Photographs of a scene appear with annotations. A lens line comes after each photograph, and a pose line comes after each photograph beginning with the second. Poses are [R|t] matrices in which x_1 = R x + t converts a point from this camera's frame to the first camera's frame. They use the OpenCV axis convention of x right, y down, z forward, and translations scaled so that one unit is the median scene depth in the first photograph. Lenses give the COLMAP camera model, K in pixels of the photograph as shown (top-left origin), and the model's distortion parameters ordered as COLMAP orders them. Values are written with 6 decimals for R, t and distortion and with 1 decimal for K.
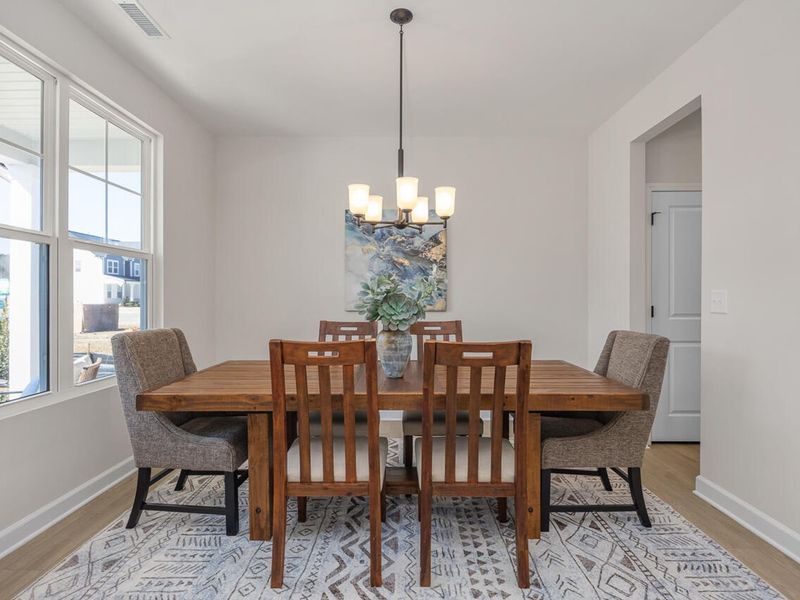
lens RADIAL K [[440.7, 0, 402.9], [0, 440.7, 297.5], [0, 0, 1]] dist [-0.008642, -0.000533]
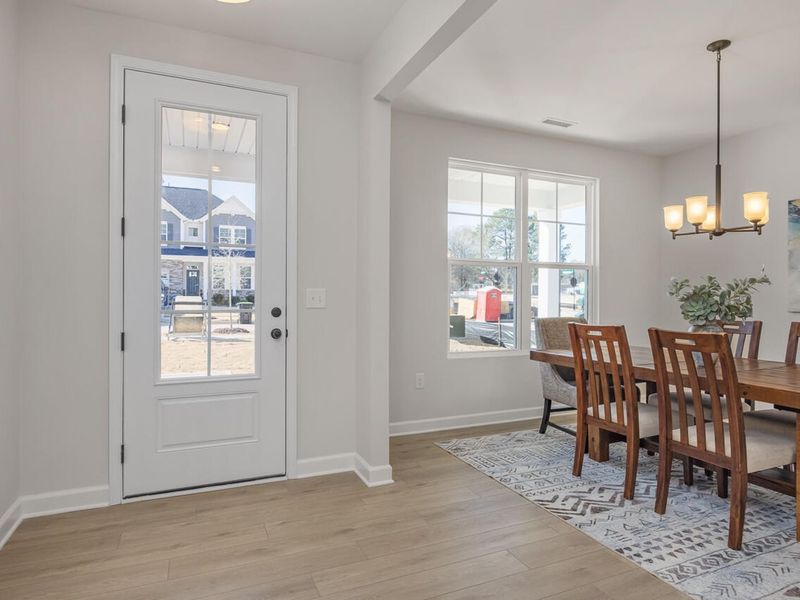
lens RADIAL K [[440.7, 0, 402.9], [0, 440.7, 297.5], [0, 0, 1]] dist [-0.008642, -0.000533]
pose [[0.418154, 0.002183, -0.908374, 0.703069], [-0.003714, 0.999993, 0.000694, 0.003273], [0.908369, 0.003083, 0.418159, -0.197692]]
